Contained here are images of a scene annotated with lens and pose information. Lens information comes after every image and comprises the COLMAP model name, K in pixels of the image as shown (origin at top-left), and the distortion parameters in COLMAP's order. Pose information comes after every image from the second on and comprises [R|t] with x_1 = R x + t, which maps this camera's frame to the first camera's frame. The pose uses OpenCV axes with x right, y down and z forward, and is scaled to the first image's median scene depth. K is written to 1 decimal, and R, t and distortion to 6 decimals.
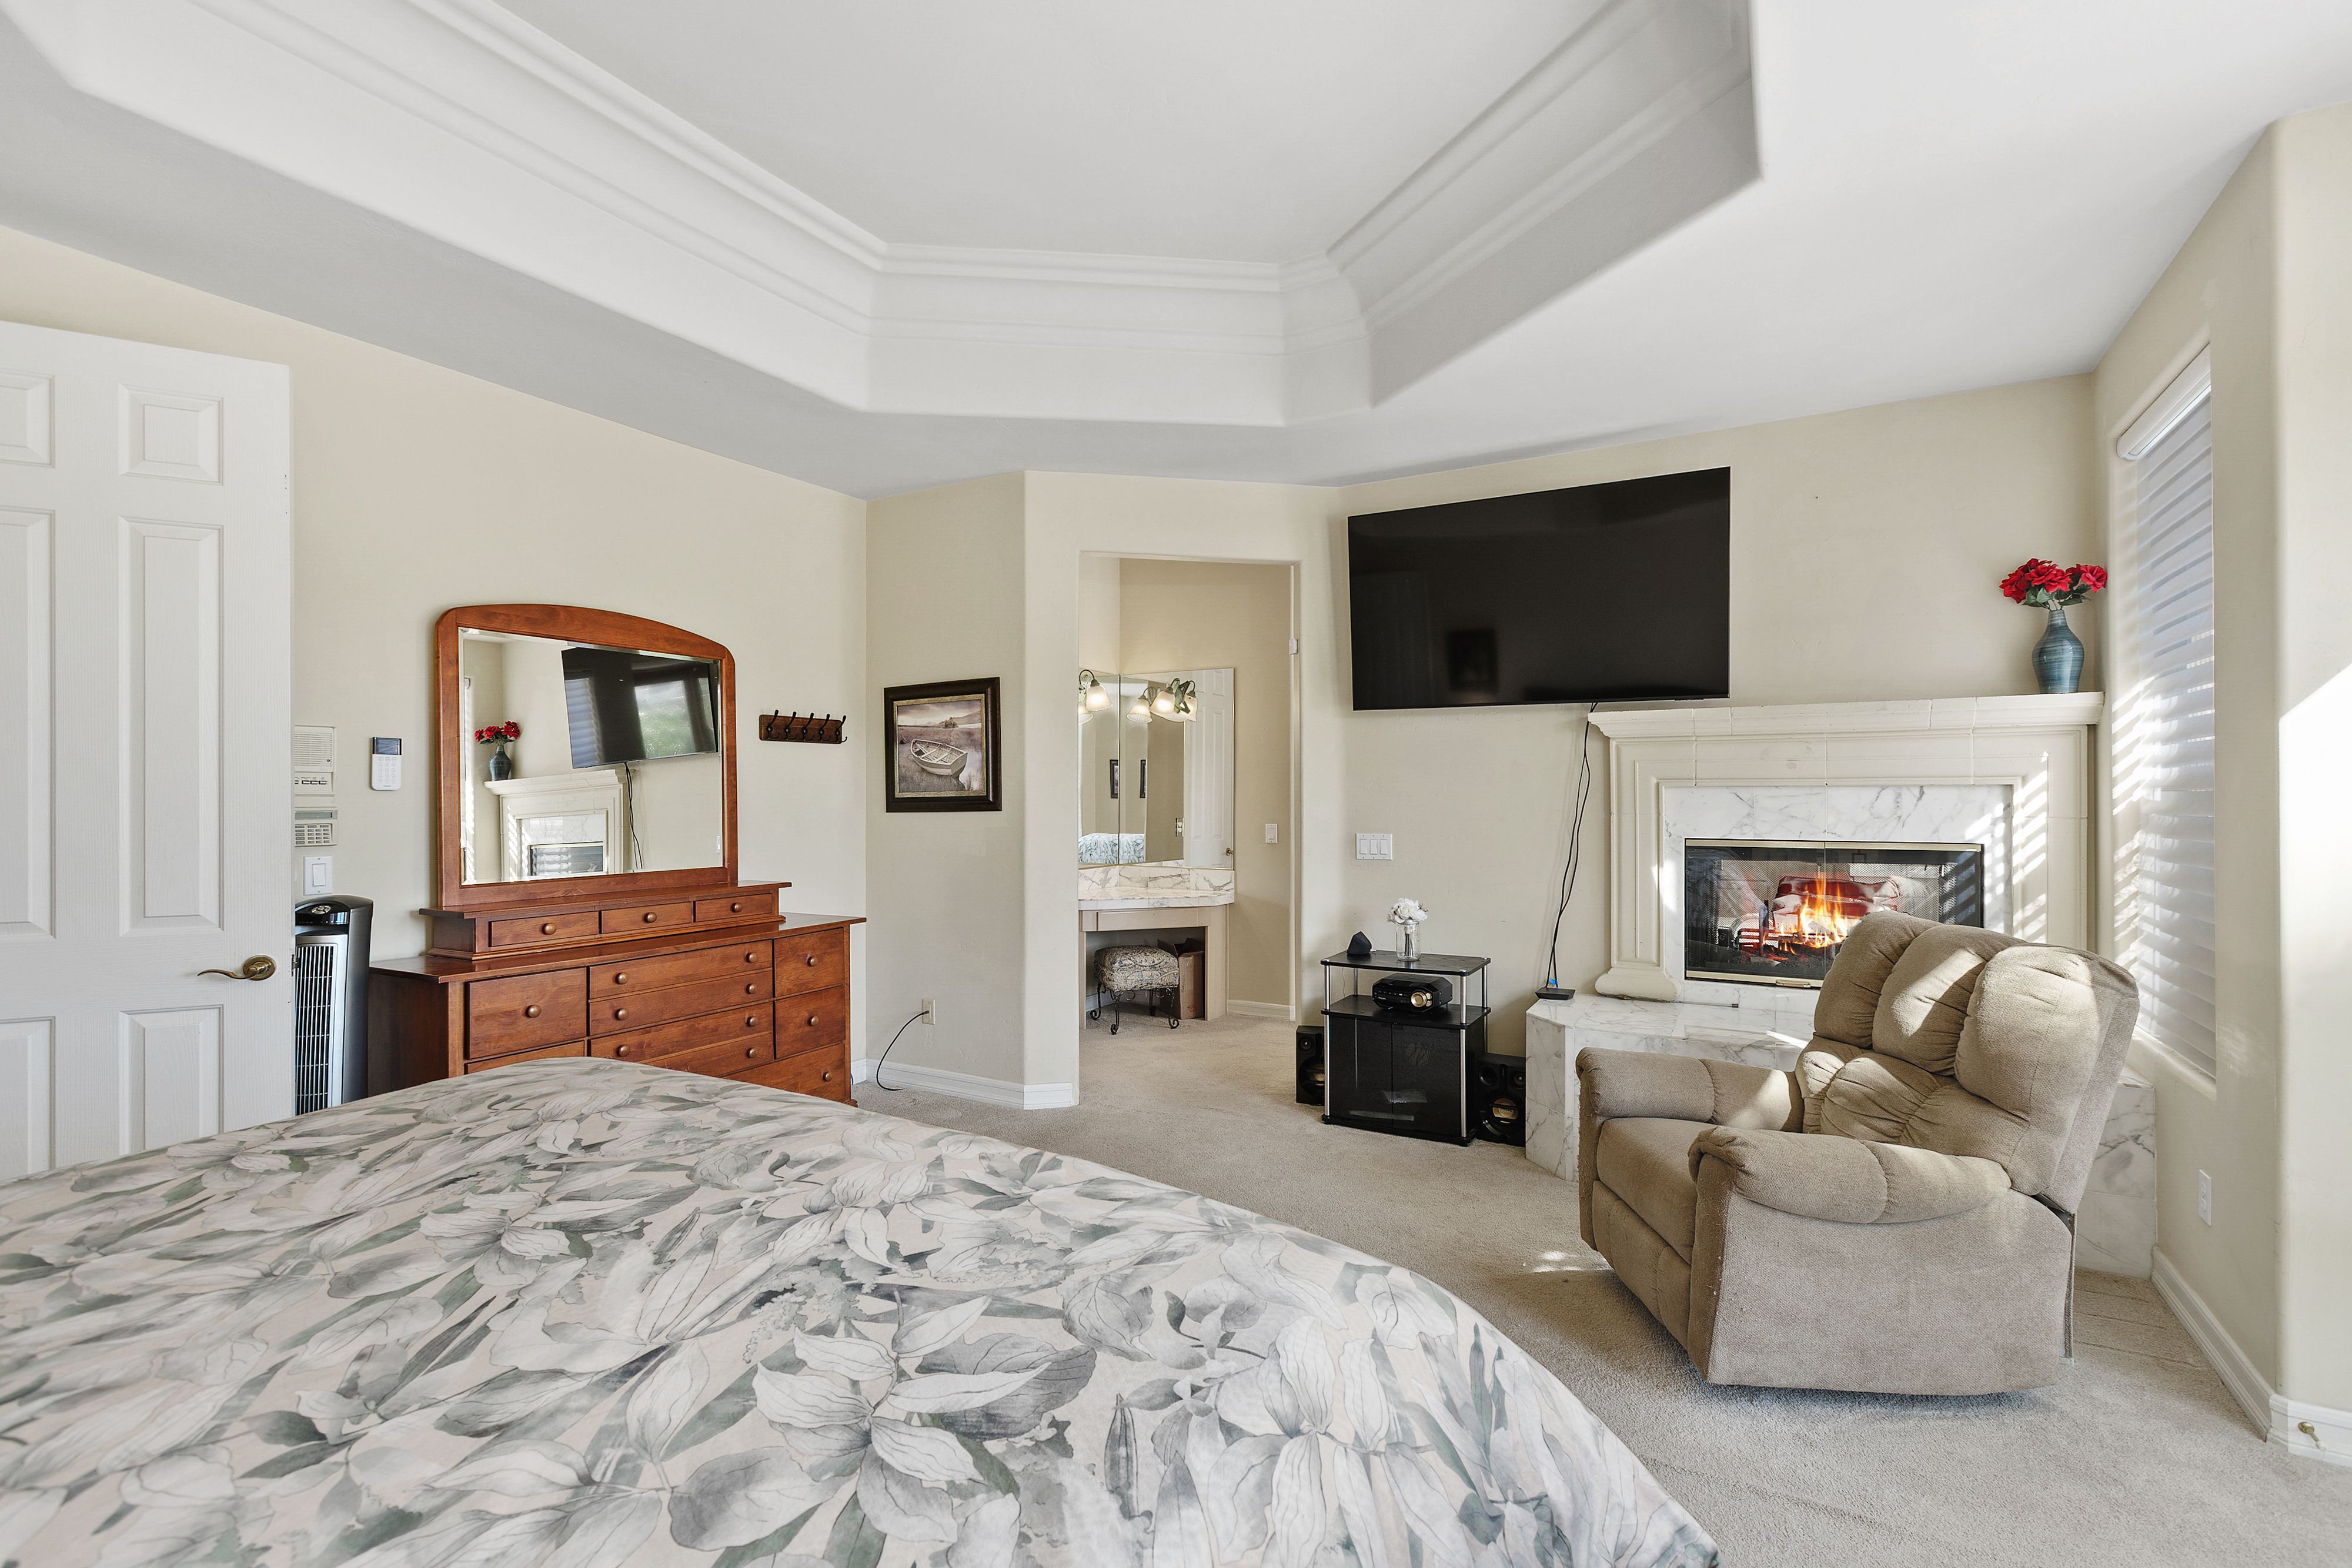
lens RADIAL K [[1069.3, 0, 1182.1], [0, 1069.3, 800.2], [0, 0, 1]] dist [0.002953, 0.001556]
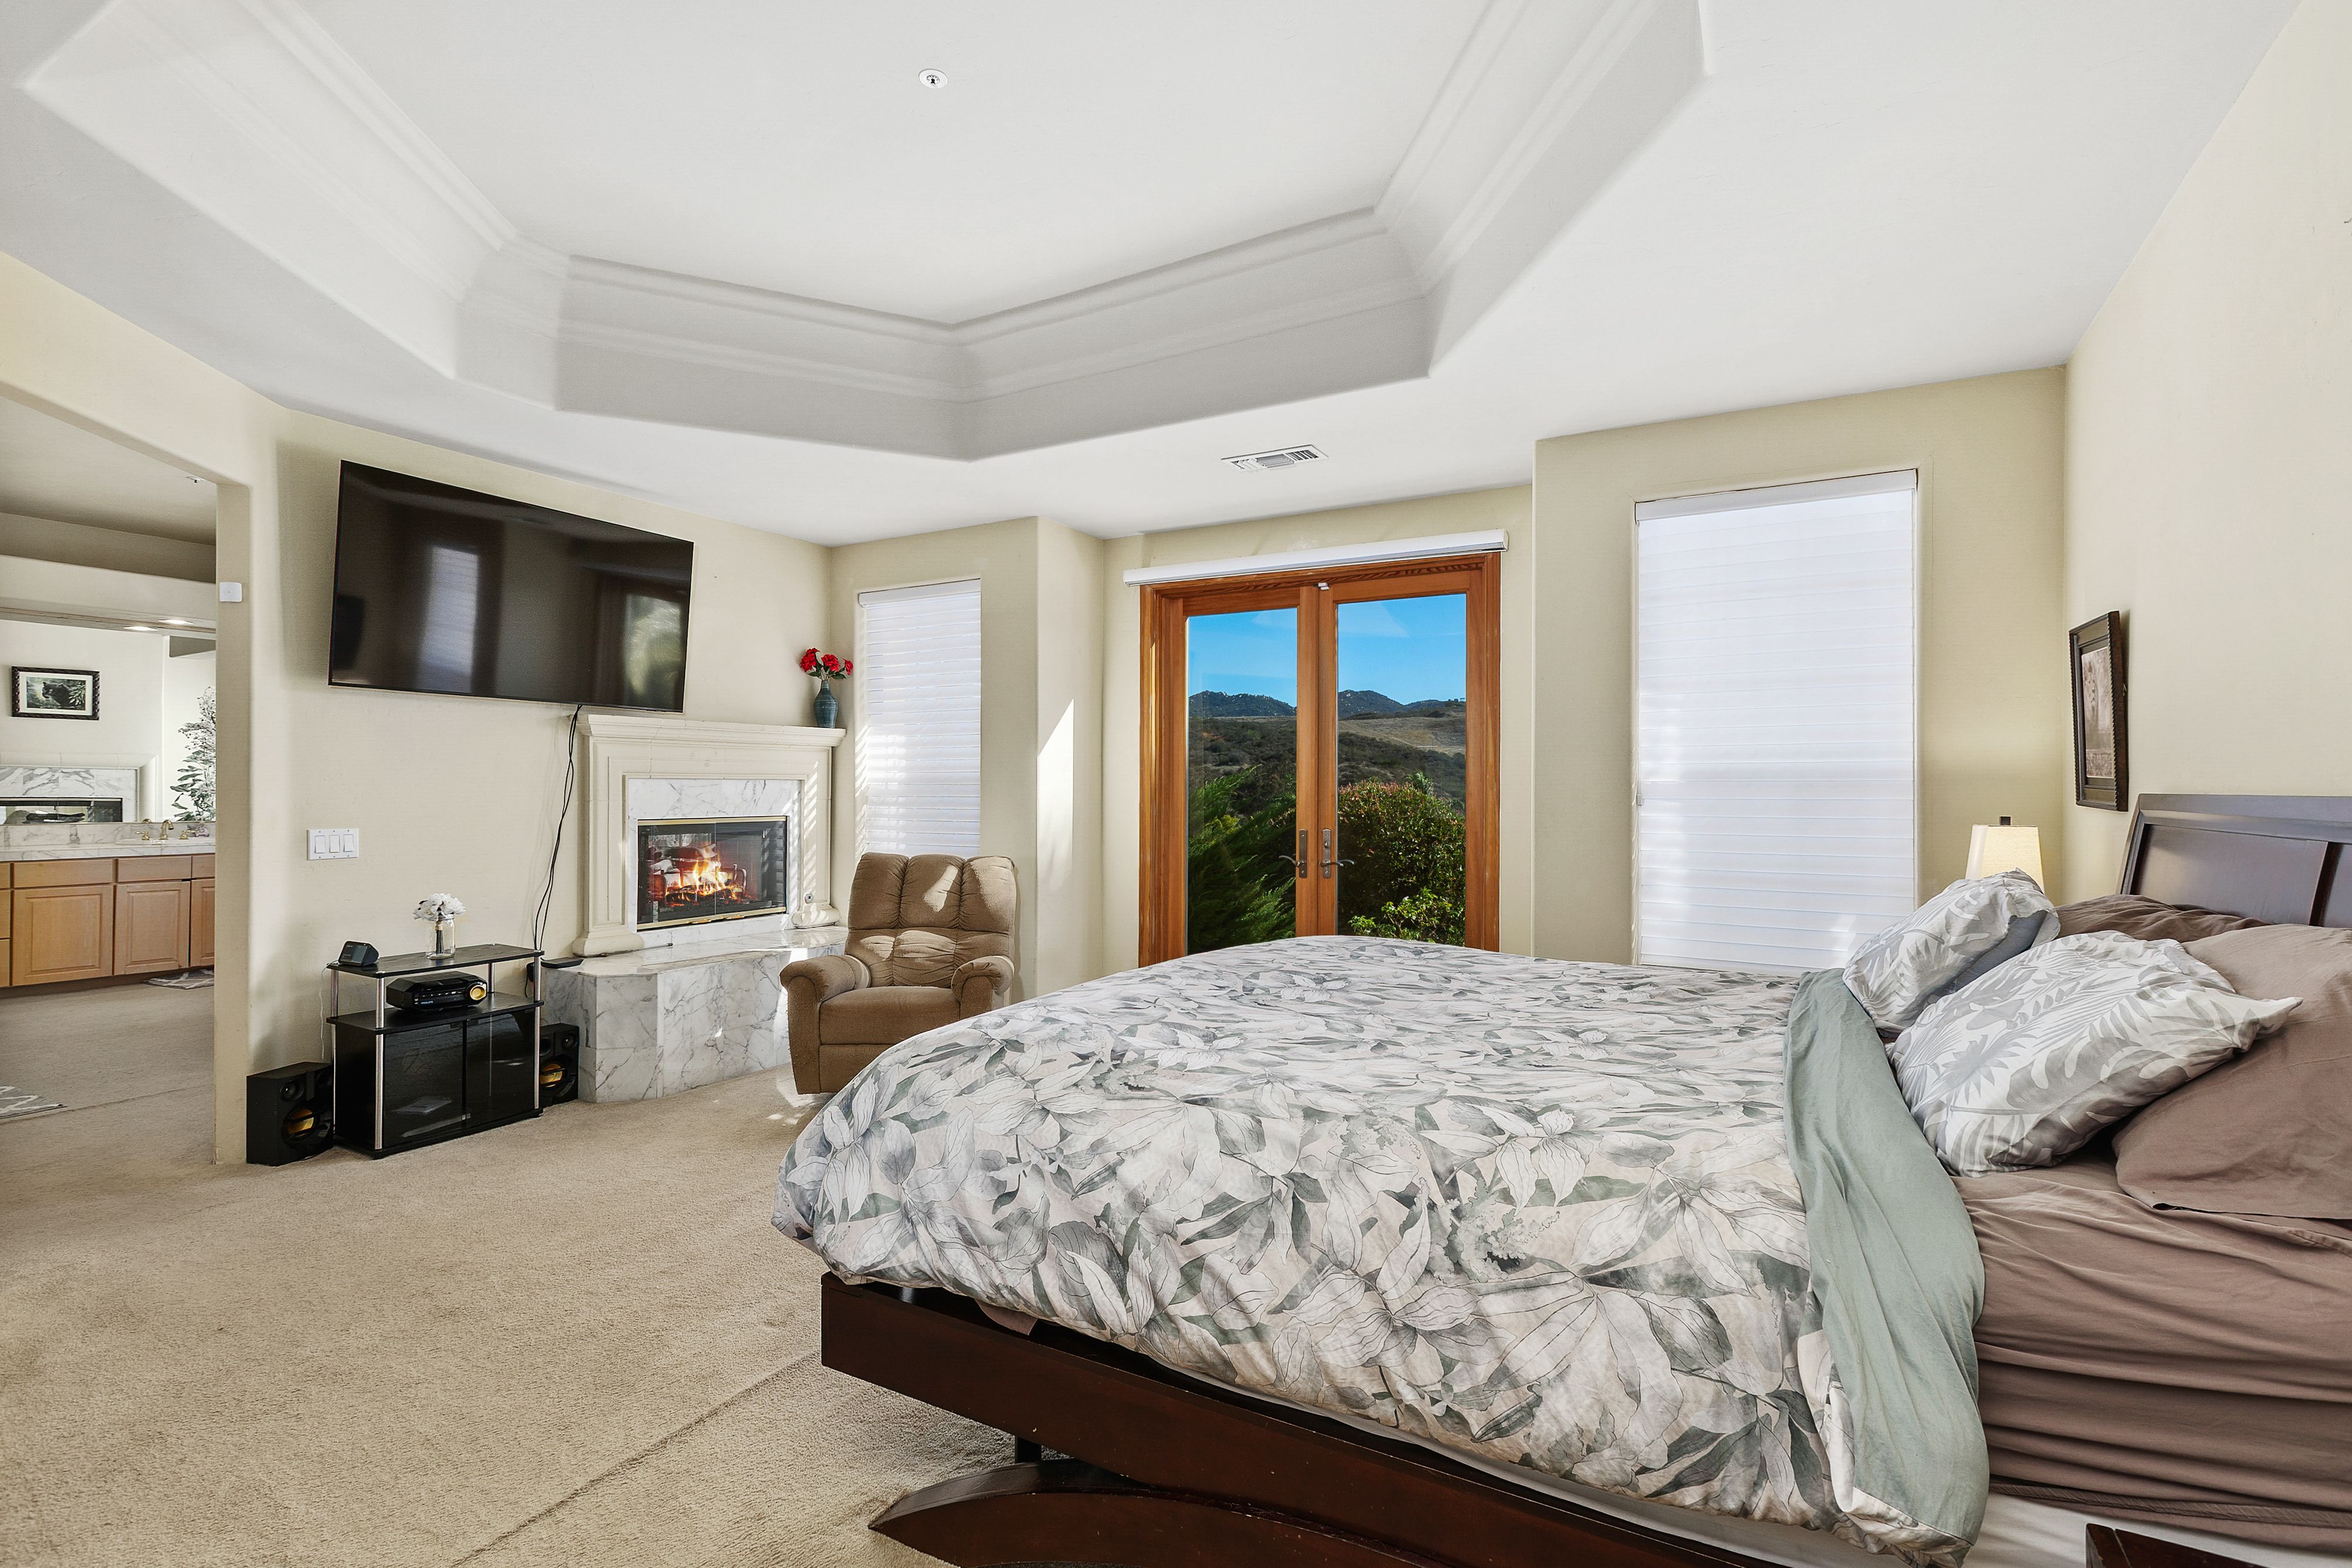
lens RADIAL K [[1072.2, 0, 1189.5], [0, 1072.2, 784.7], [0, 0, 1]] dist [0.018078, 0.001000]
pose [[-0.006375, 0.001862, 0.999978, -0.814016], [-0.003469, 0.999992, -0.001884, -0.005336], [-0.999974, -0.003481, -0.006369, 0.364527]]
